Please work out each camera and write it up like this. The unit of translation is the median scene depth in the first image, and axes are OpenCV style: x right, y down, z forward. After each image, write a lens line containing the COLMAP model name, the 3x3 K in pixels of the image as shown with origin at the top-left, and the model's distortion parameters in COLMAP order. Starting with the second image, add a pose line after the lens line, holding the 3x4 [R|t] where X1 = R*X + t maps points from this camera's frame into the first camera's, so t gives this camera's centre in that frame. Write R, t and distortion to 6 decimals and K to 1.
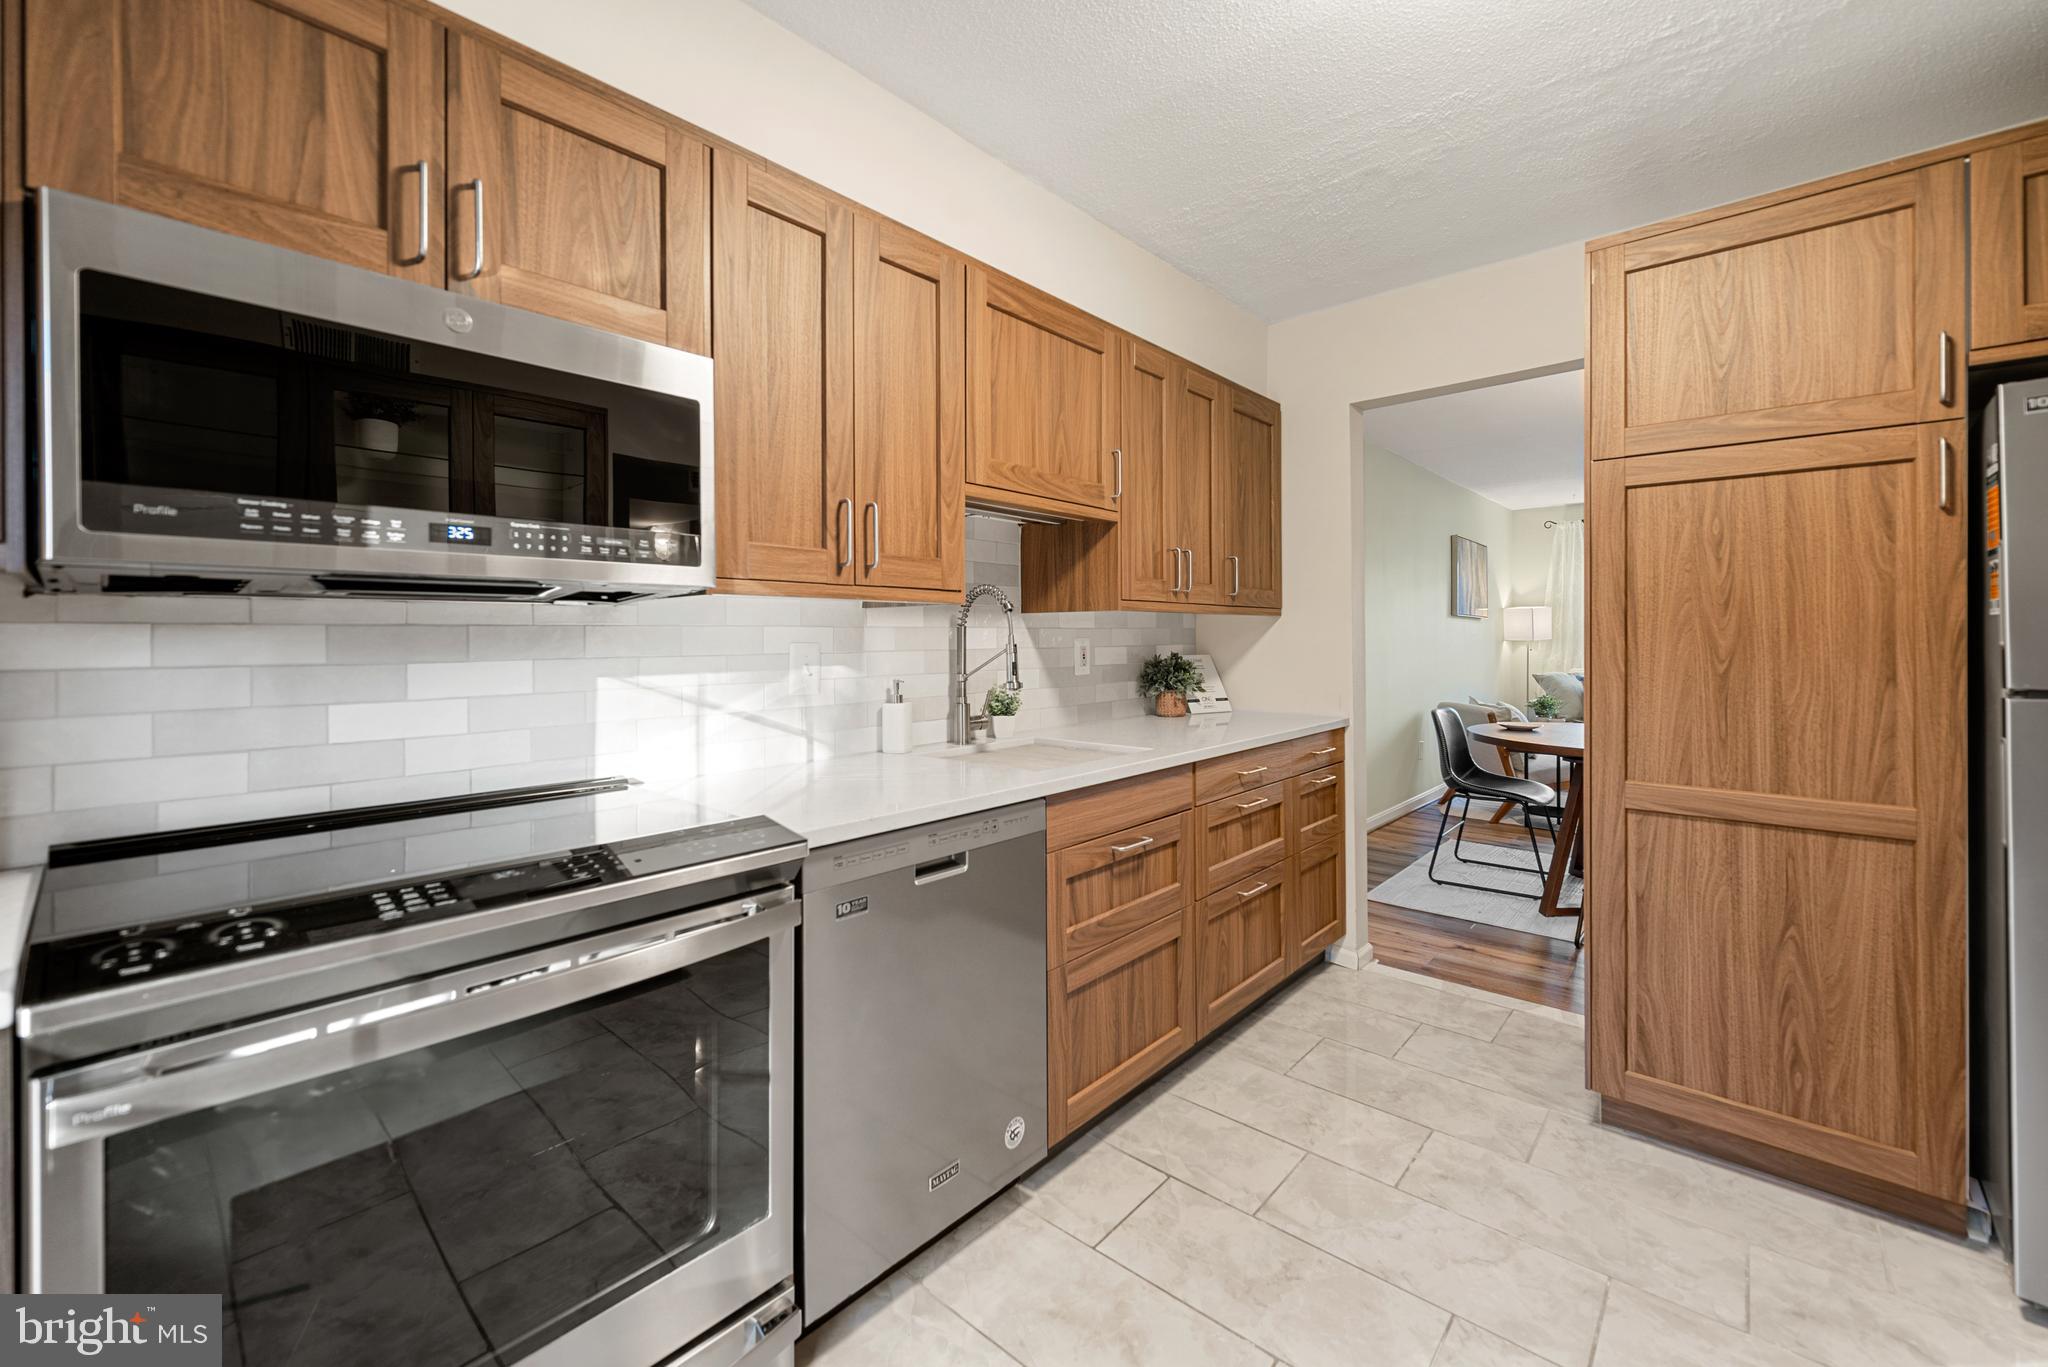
lens RADIAL K [[837.4, 0, 1025.0], [0, 837.4, 620.1], [0, 0, 1]] dist [-0.000388, -0.000270]
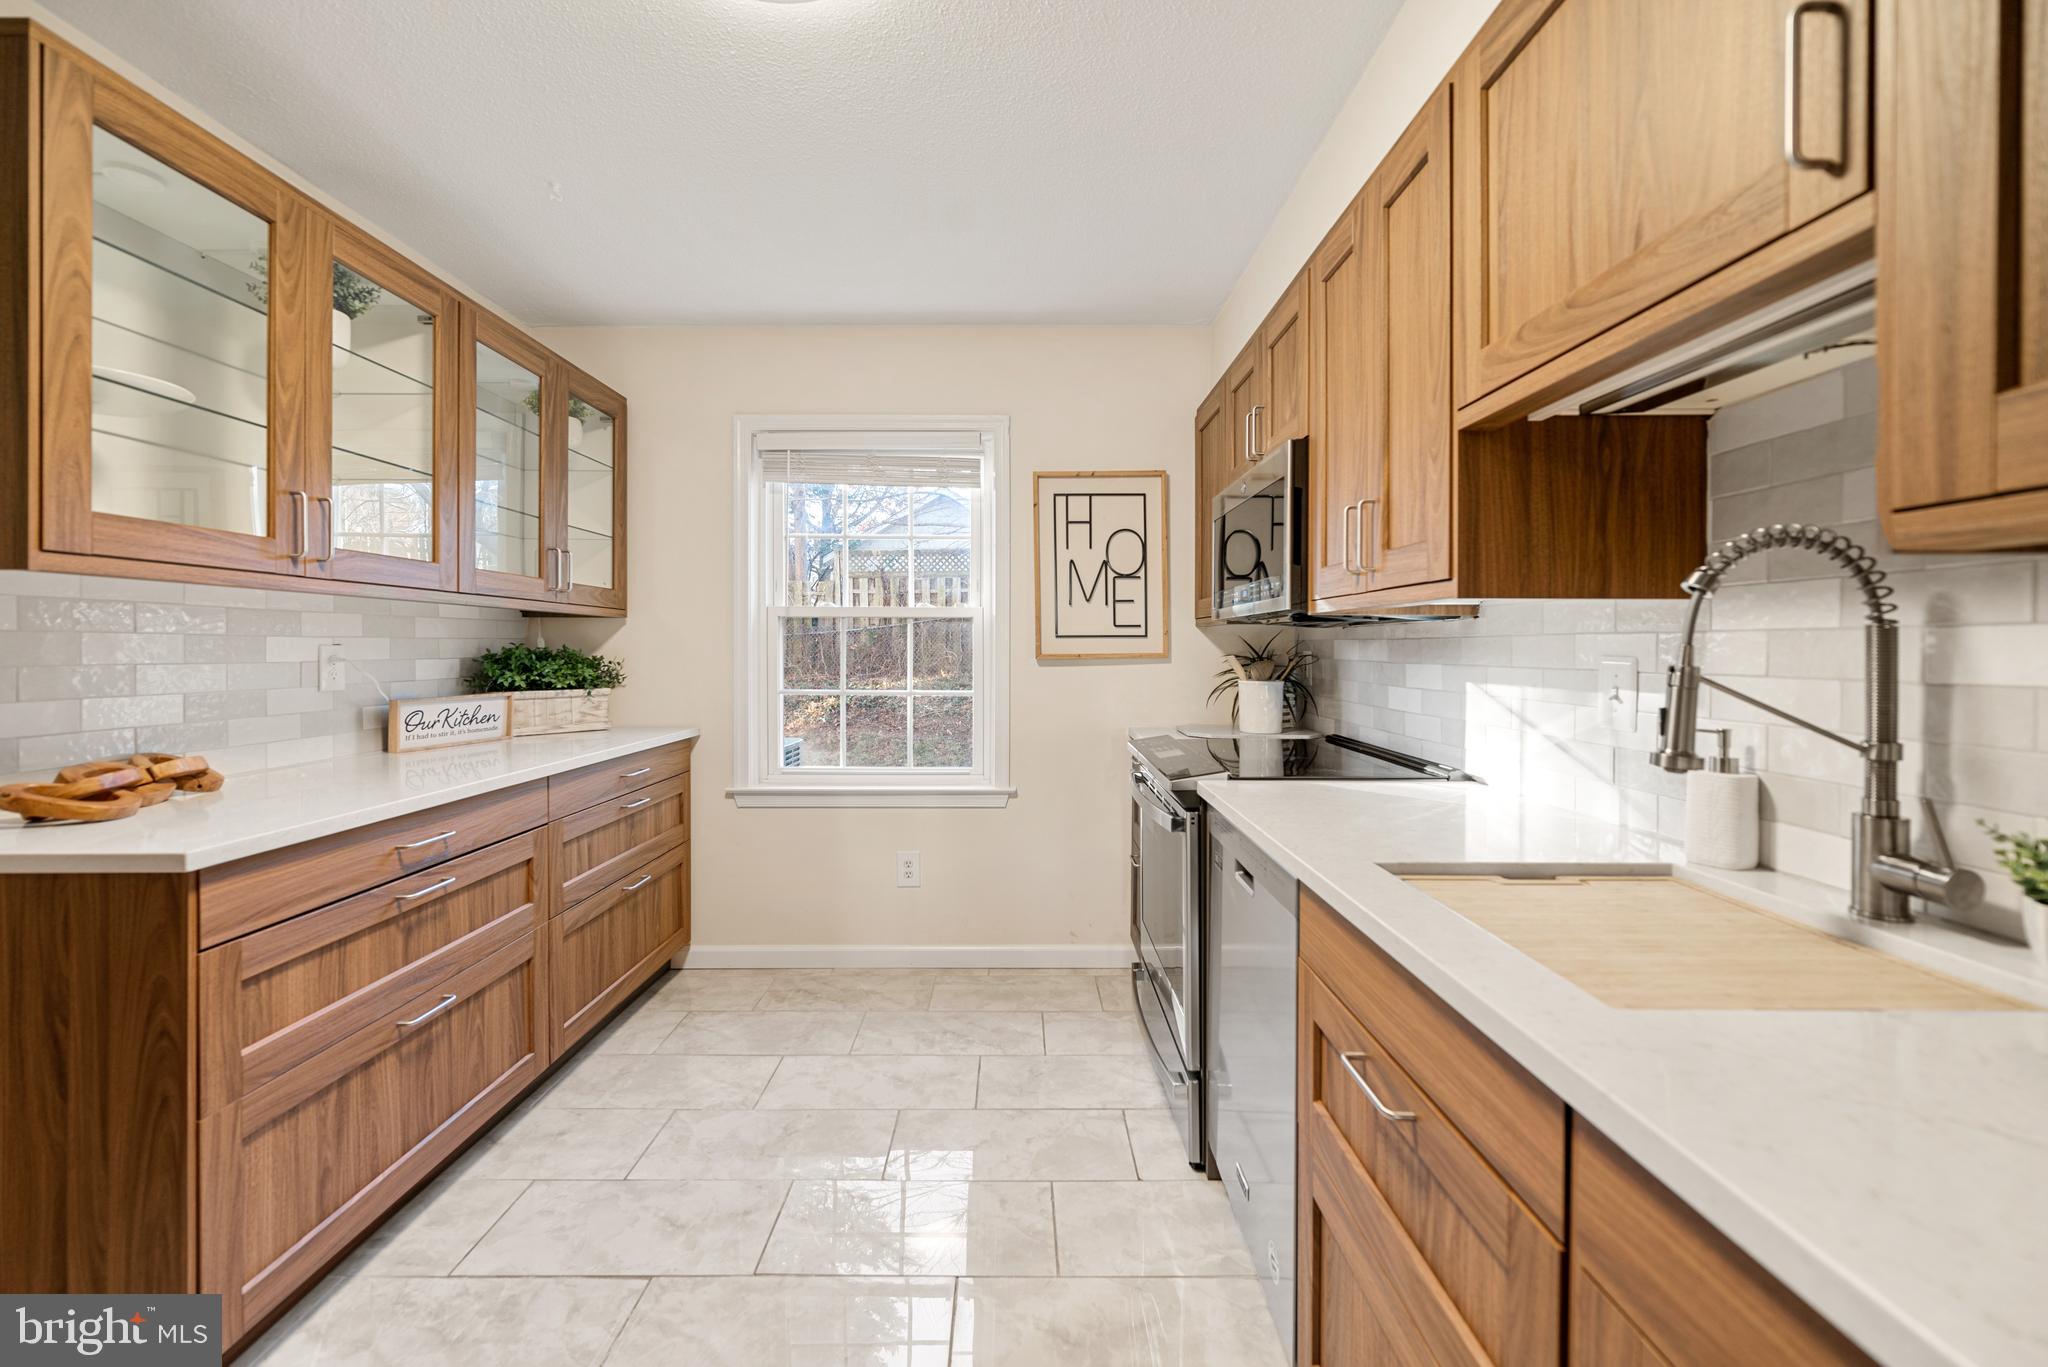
lens RADIAL K [[828.0, 0, 1021.3], [0, 828.0, 635.0], [0, 0, 1]] dist [-0.000733, -0.000499]
pose [[-0.758212, -0.009070, -0.651945, 0.626456], [0.010228, 0.999615, -0.025802, 0.023572], [0.651928, -0.026232, -0.757827, 1.311395]]
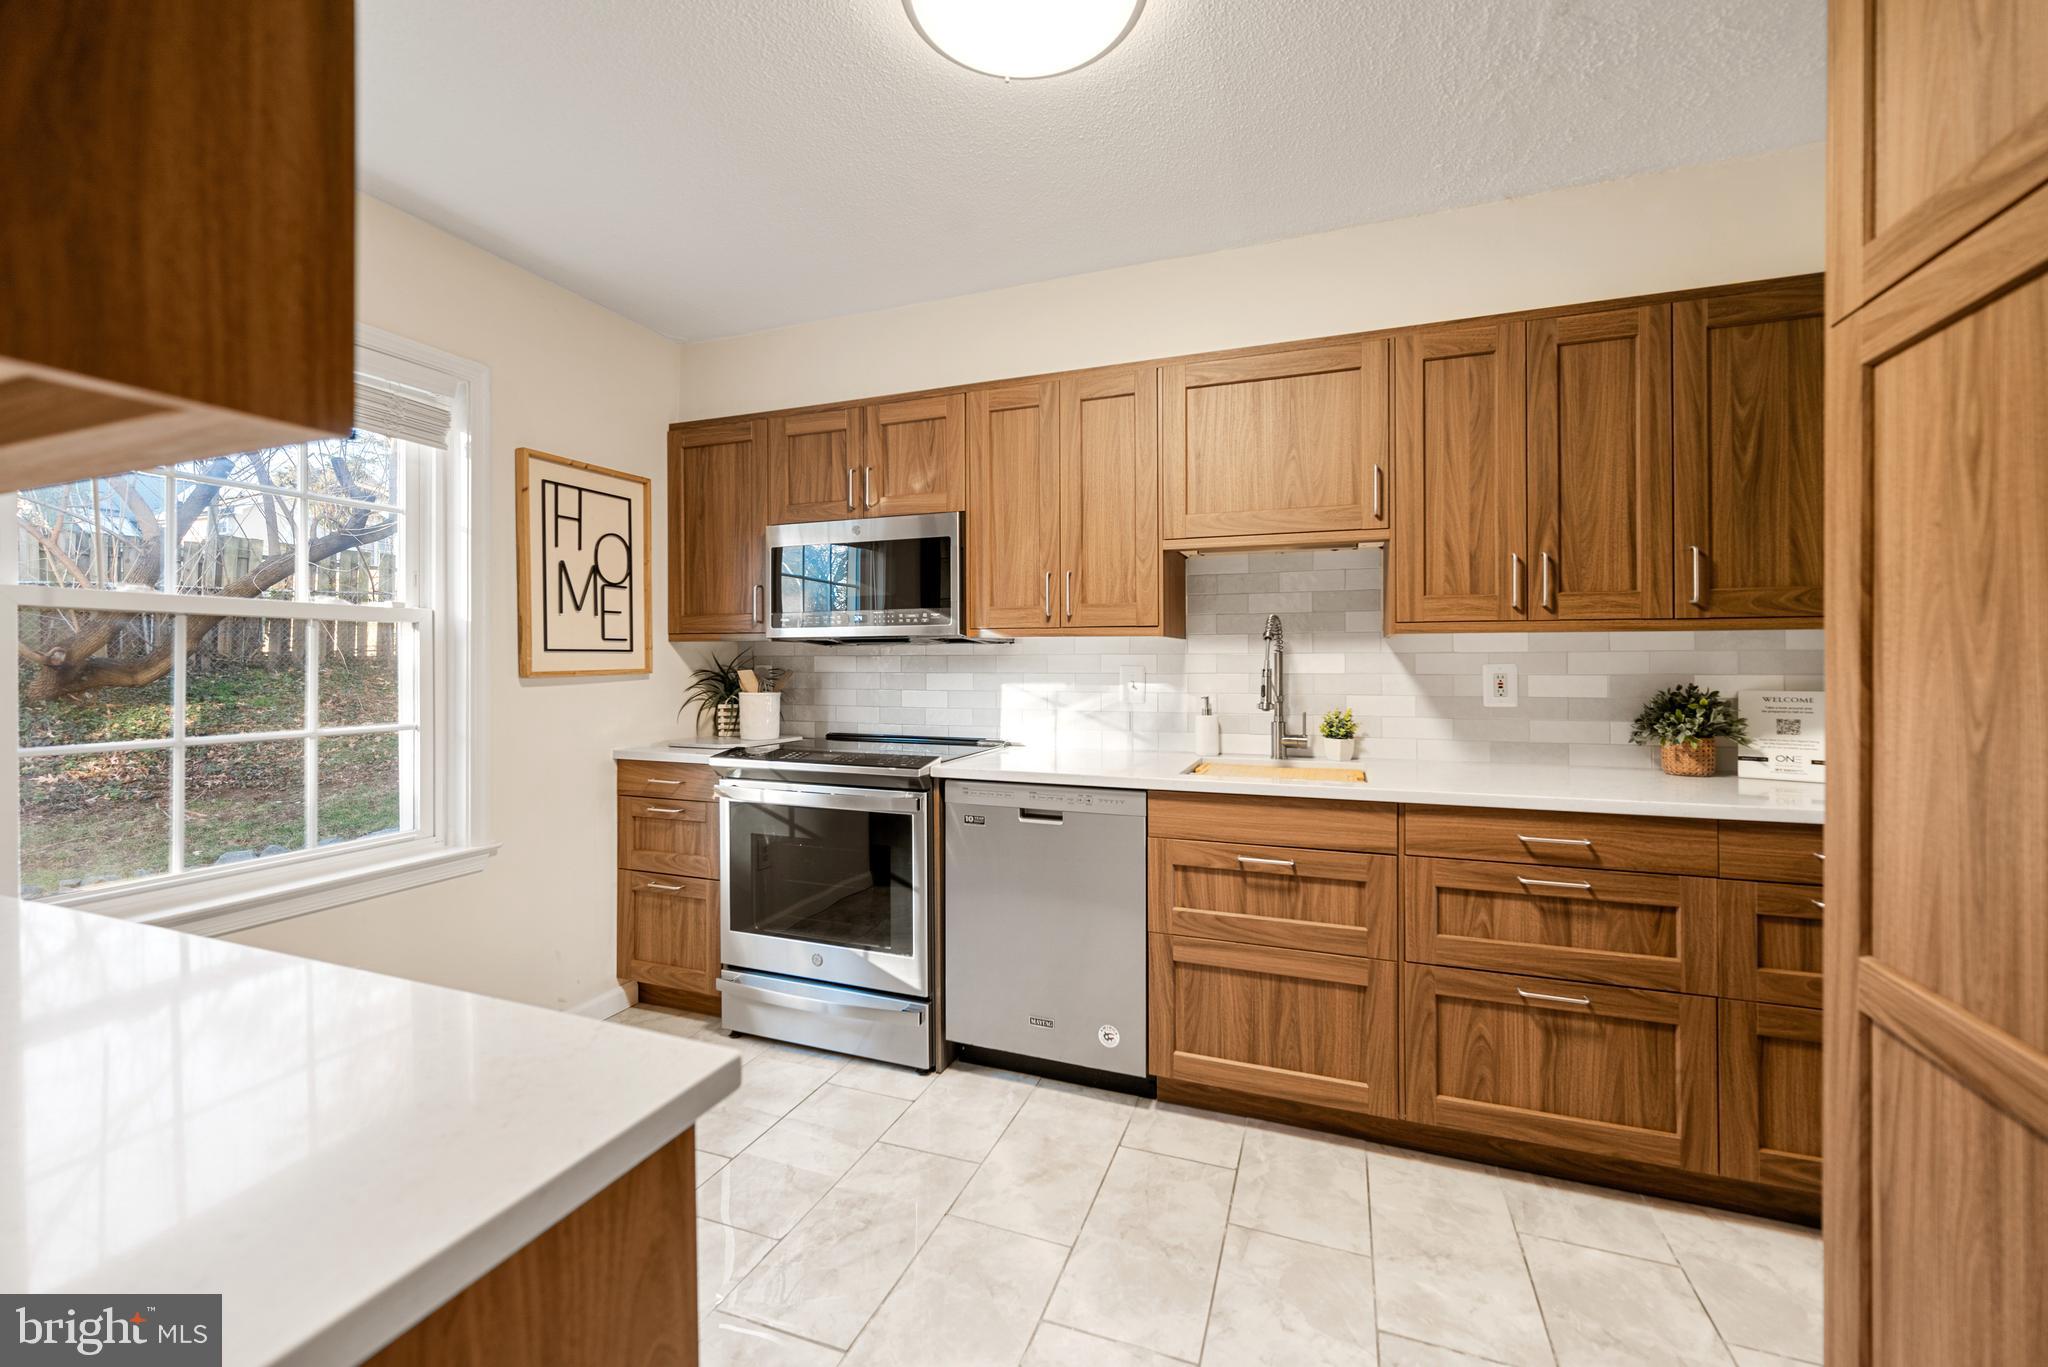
lens RADIAL K [[828.0, 0, 1021.3], [0, 828.0, 635.0], [0, 0, 1]] dist [-0.000733, -0.000499]
pose [[0.346854, -0.026308, -0.937550, 1.064901], [0.016980, 0.999619, -0.021768, 0.002836], [0.937766, -0.008369, 0.347168, 0.377539]]
